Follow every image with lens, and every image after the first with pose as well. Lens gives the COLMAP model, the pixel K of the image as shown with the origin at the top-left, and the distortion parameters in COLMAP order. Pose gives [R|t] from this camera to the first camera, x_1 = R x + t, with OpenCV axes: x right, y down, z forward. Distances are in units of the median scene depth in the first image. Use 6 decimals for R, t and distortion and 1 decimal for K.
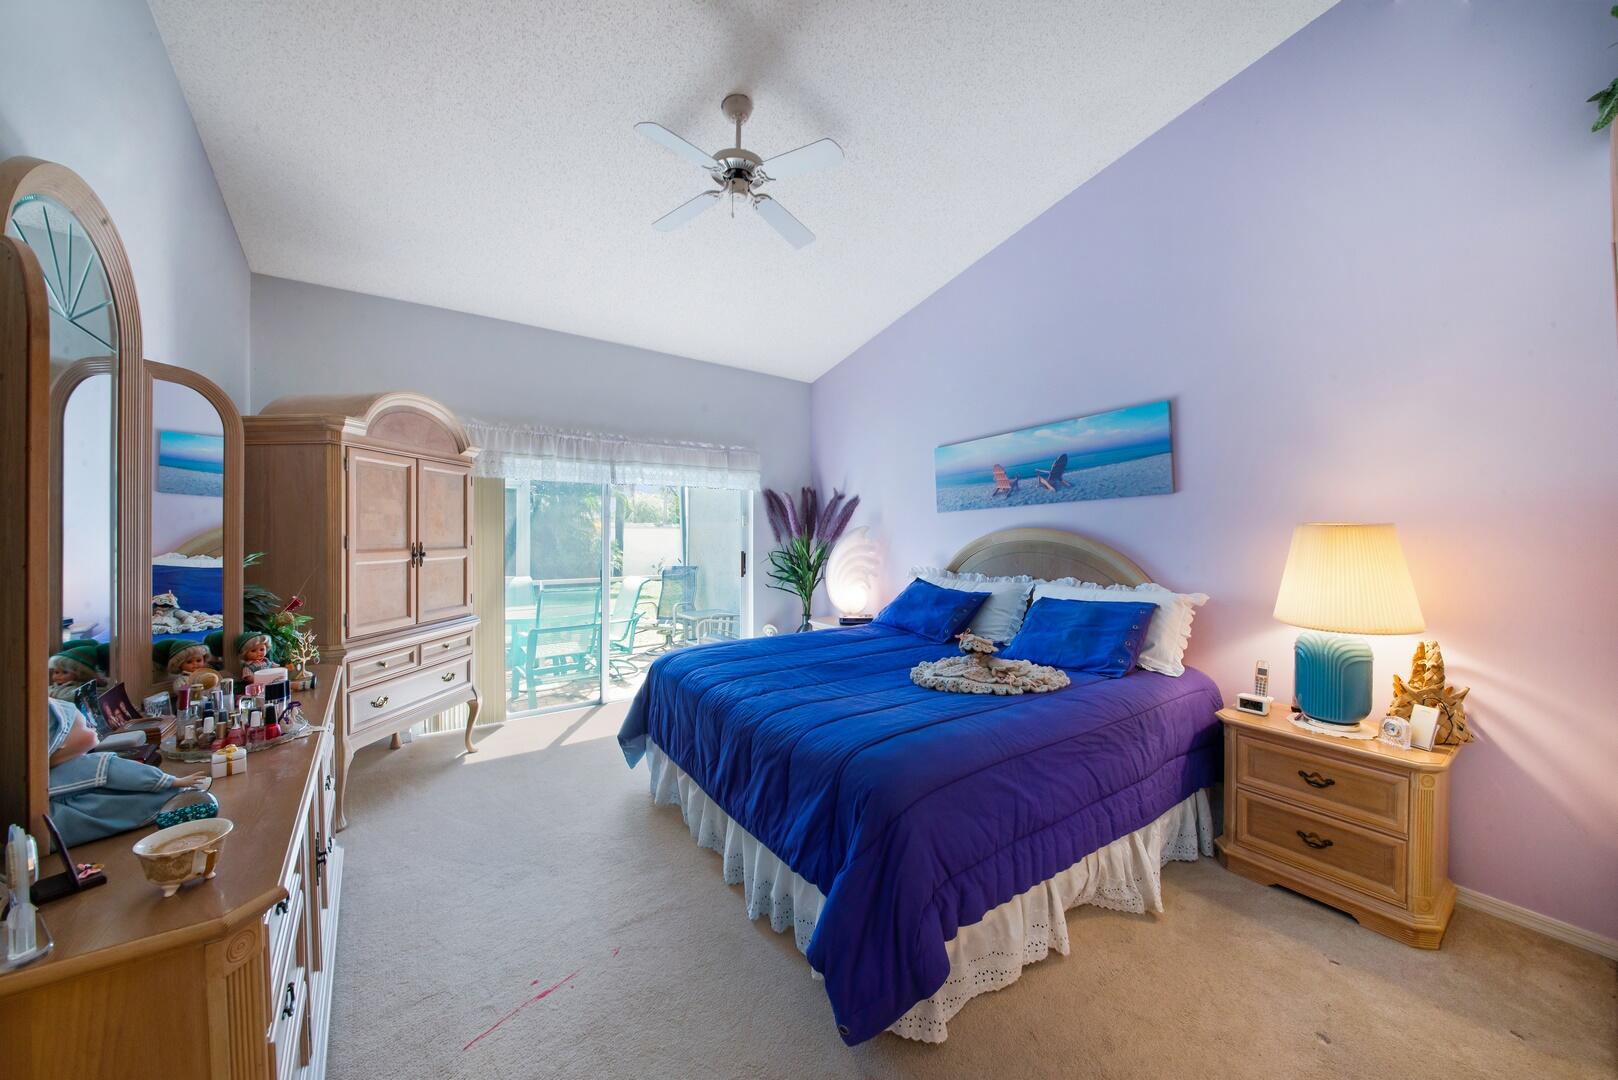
lens RADIAL K [[564.6, 0, 809.0], [0, 564.6, 540.0], [0, 0, 1]] dist [-0.000506, -0.000080]
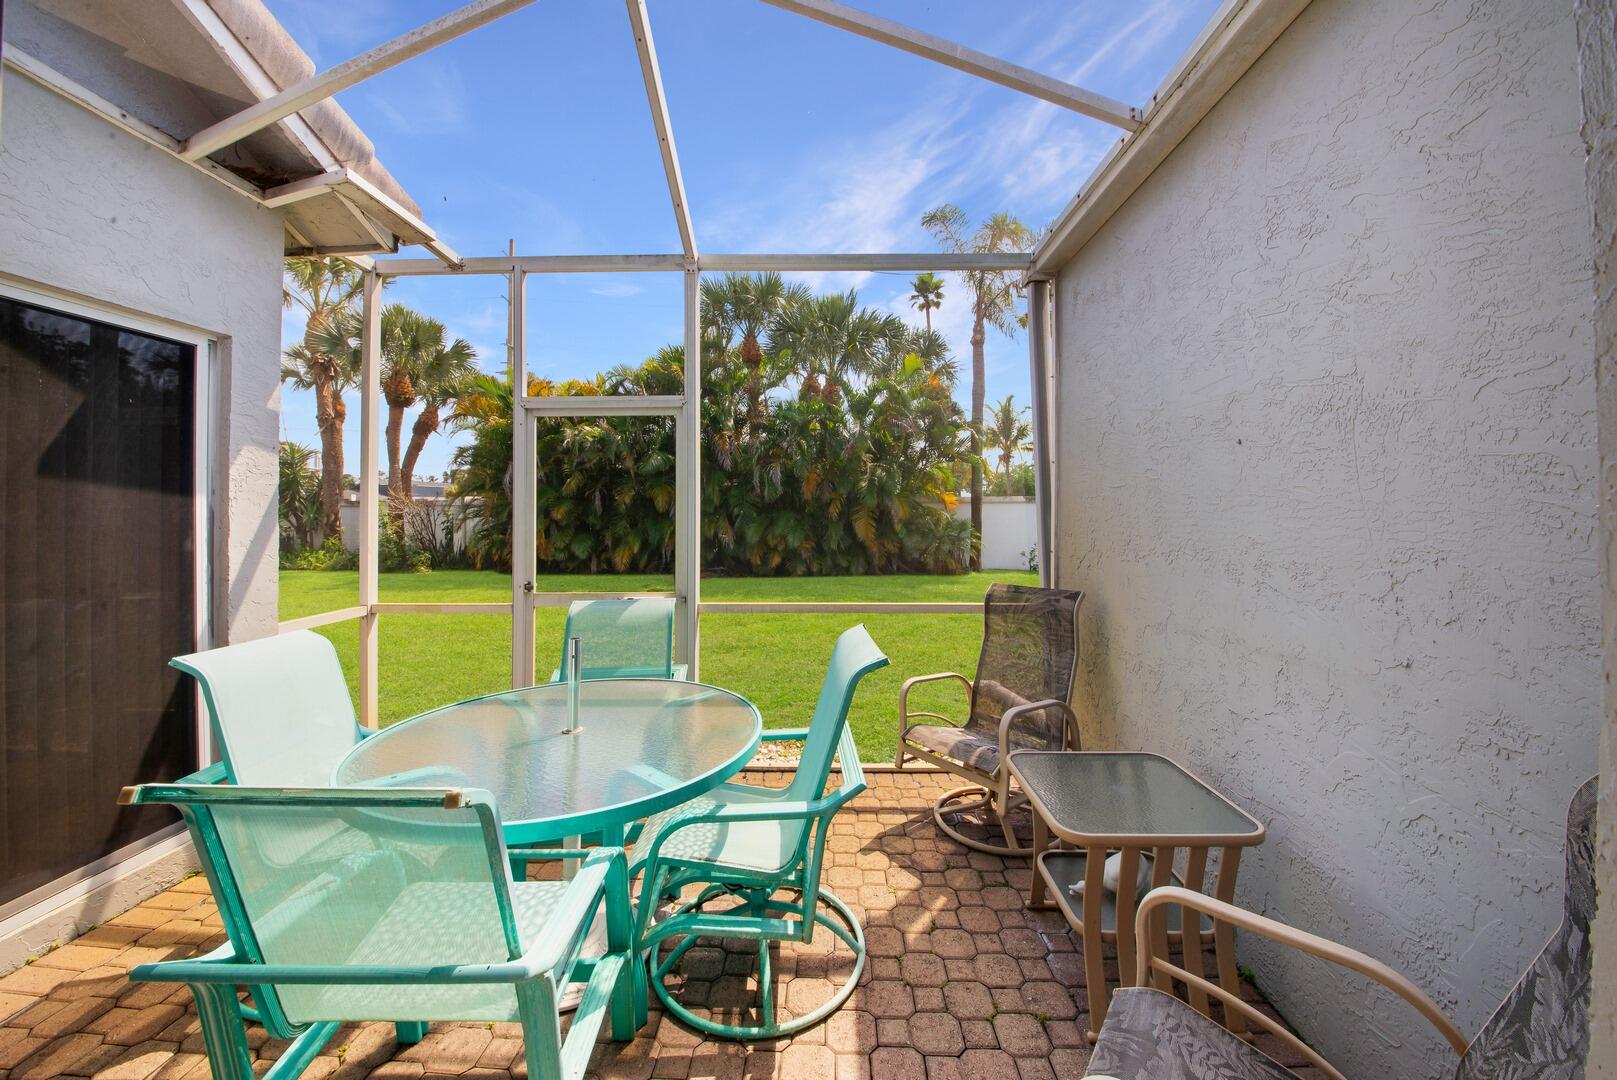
lens RADIAL K [[564.2, 0, 808.5], [0, 564.2, 540.0], [0, 0, 1]] dist [-0.000506, -0.000080]
pose [[0.796694, 0.019596, -0.604065, -0.119163], [0.002979, 0.999335, 0.036346, 0.000358], [0.604376, -0.030756, 0.796106, 0.609972]]
